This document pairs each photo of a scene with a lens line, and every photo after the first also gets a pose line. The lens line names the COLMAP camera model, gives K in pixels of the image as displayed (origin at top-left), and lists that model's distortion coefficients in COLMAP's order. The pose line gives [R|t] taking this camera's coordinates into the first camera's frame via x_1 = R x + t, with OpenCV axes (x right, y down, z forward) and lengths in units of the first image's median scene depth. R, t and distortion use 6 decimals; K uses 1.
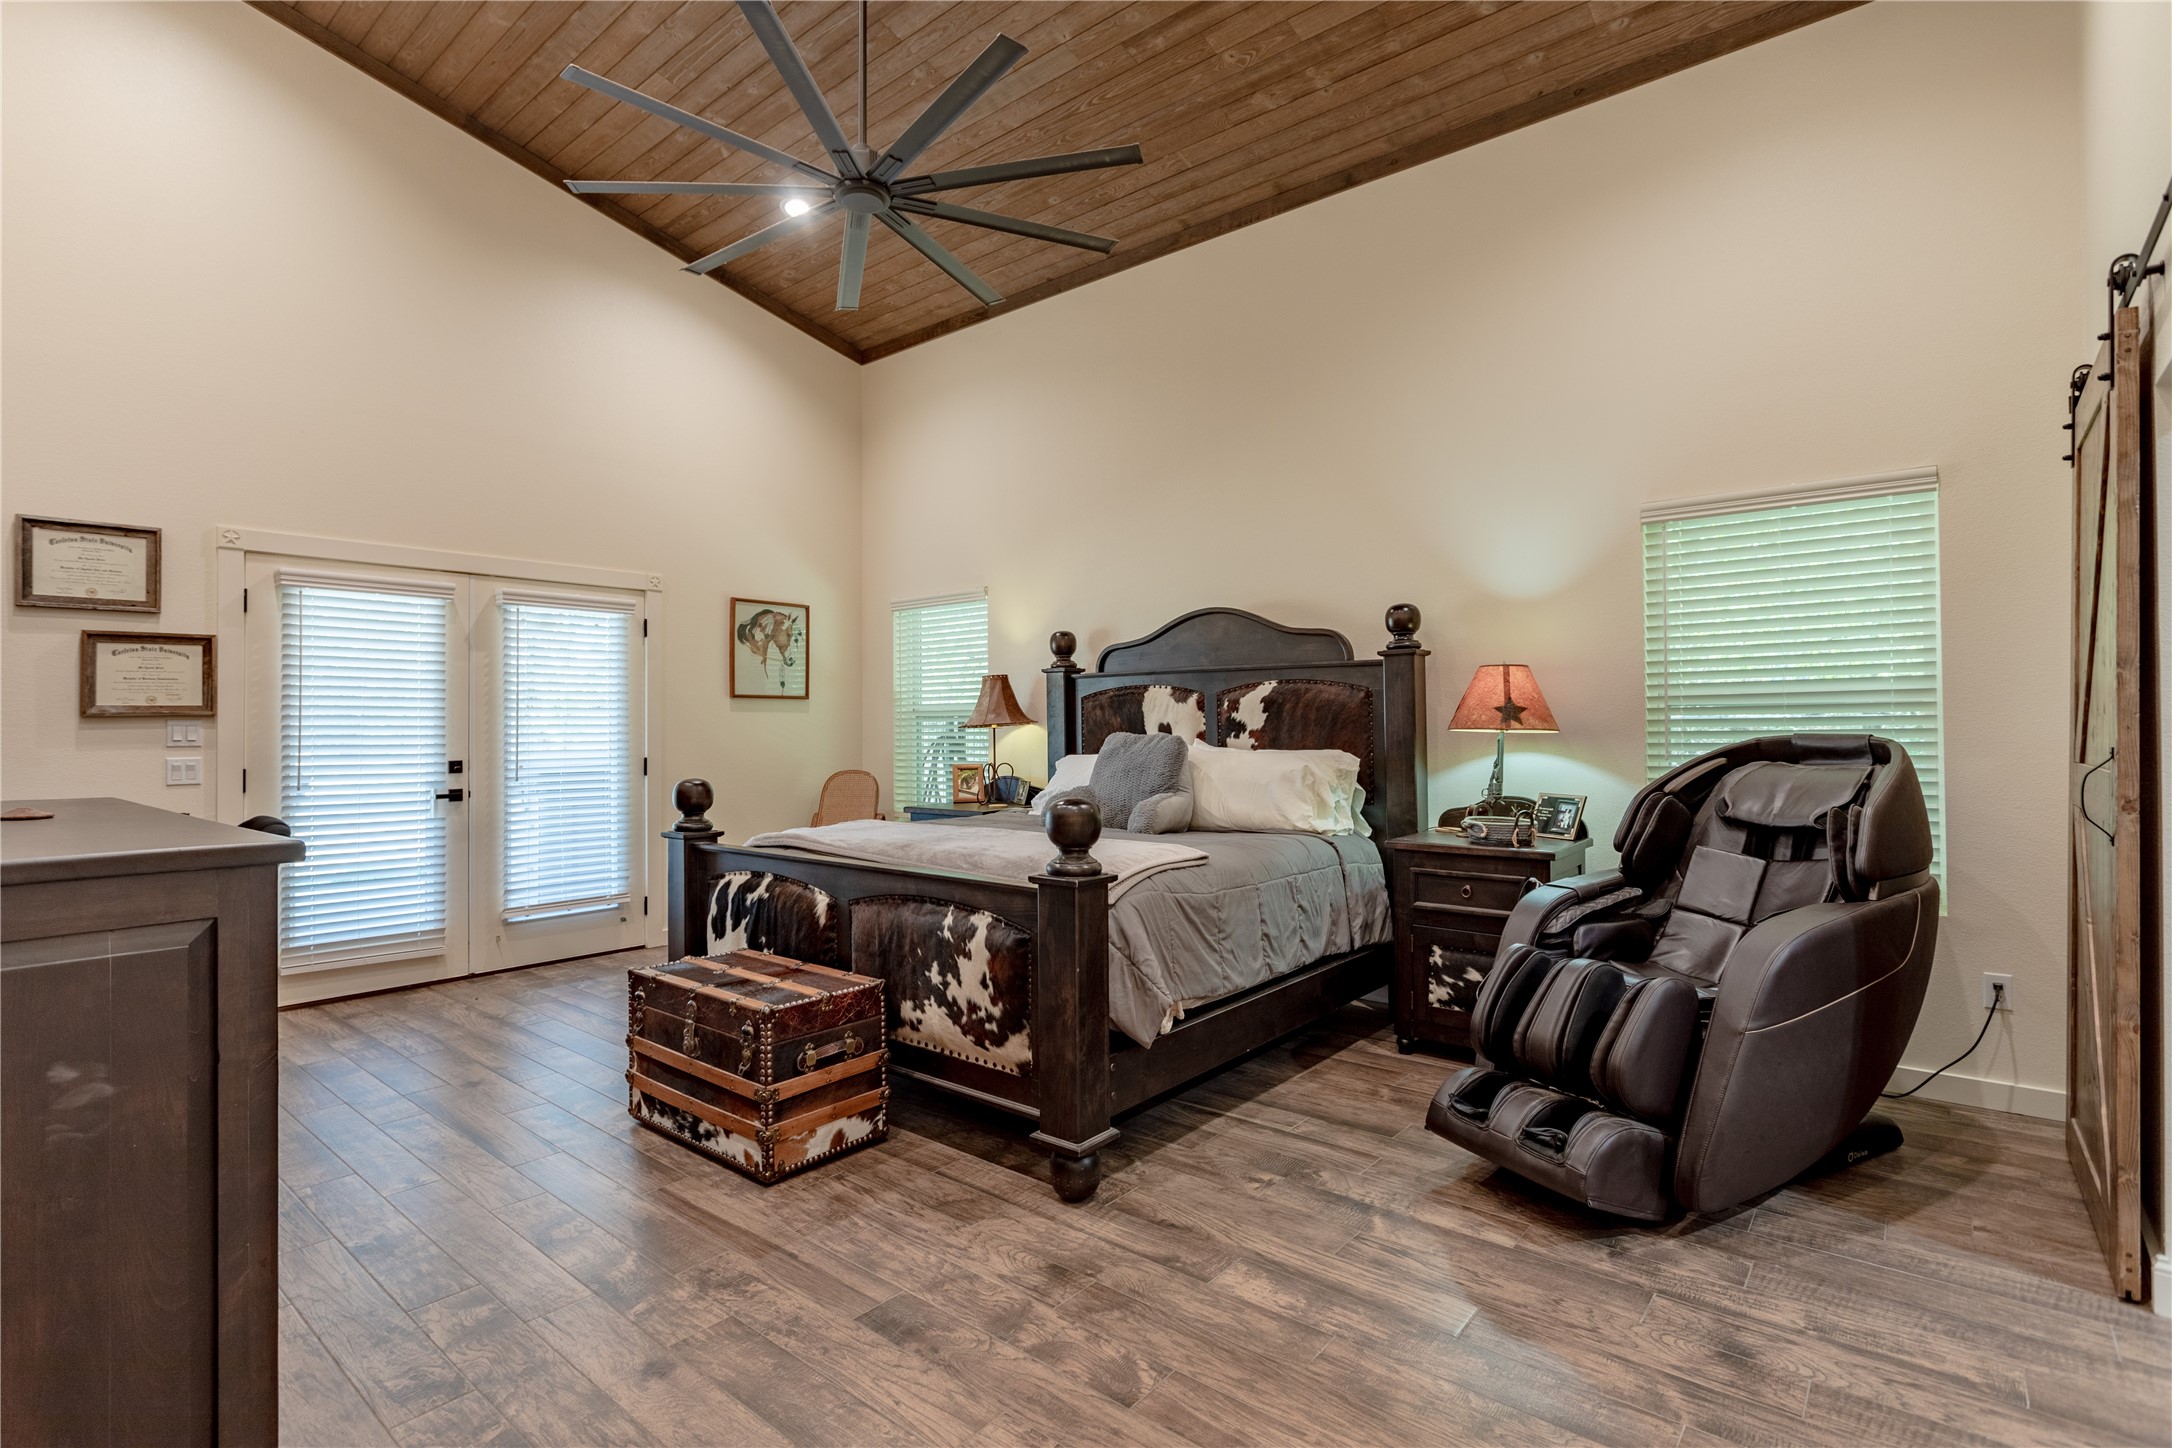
lens RADIAL K [[1034.8, 0, 1073.2], [0, 1034.8, 715.3], [0, 0, 1]] dist [-0.026103, 0.014927]
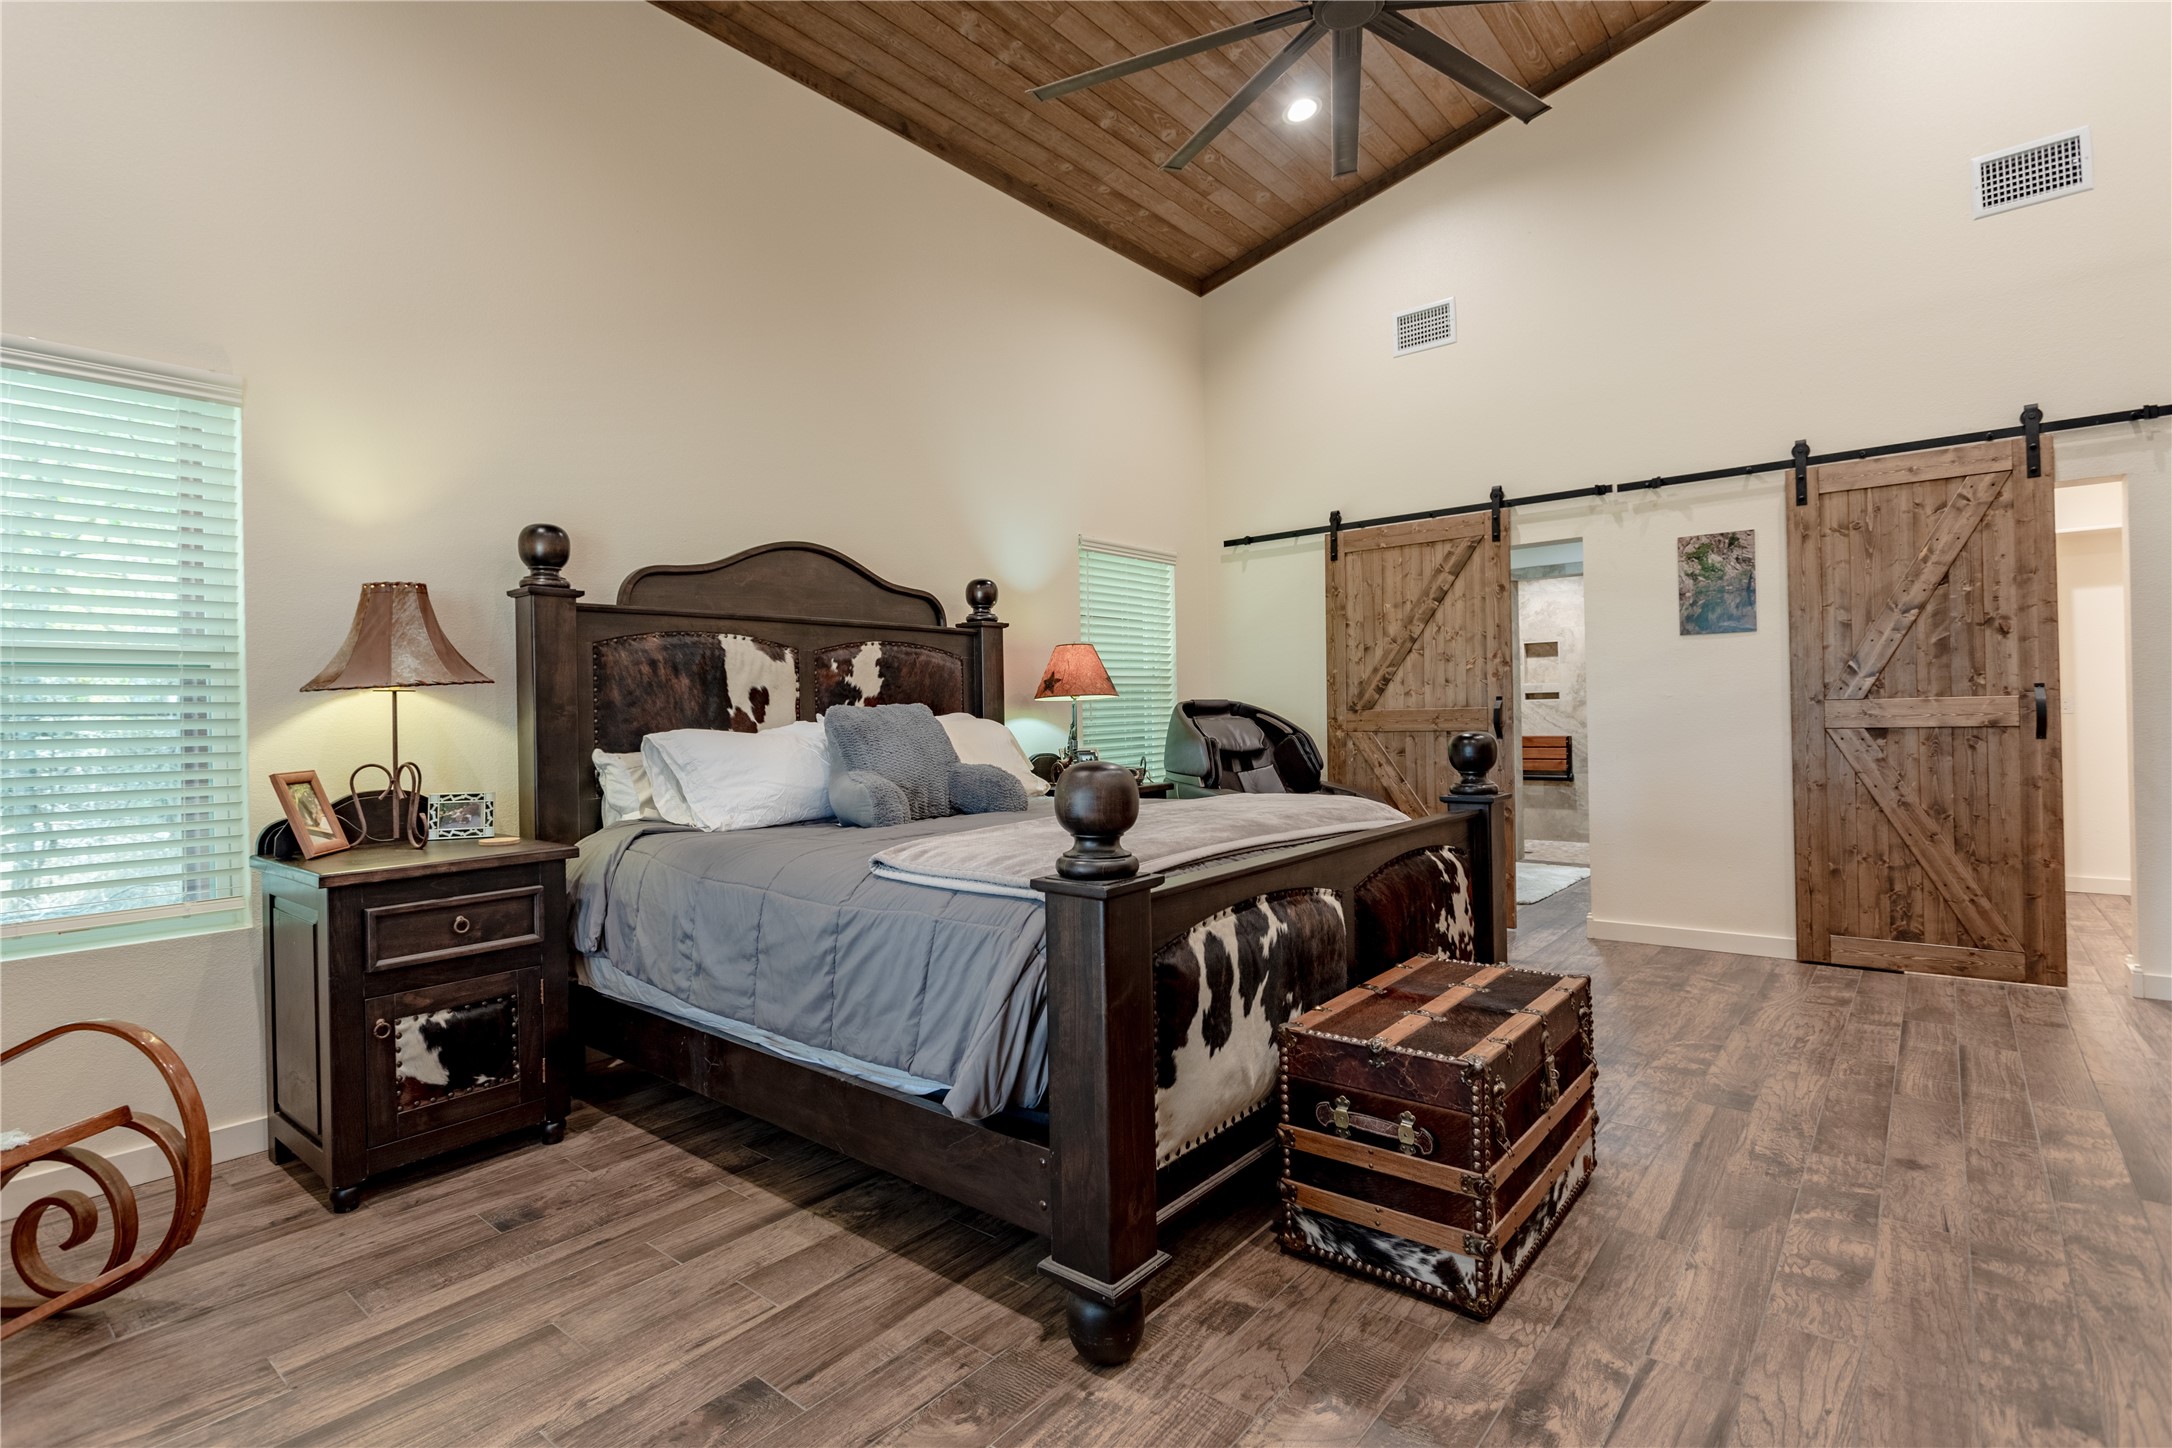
lens RADIAL K [[1034.8, 0, 1073.2], [0, 1034.8, 715.3], [0, 0, 1]] dist [-0.026103, 0.014927]
pose [[0.002118, 0.003387, 0.999992, -0.699880], [0.009474, 0.999949, -0.003407, 0.034855], [-0.999953, 0.009481, 0.002086, 0.849736]]
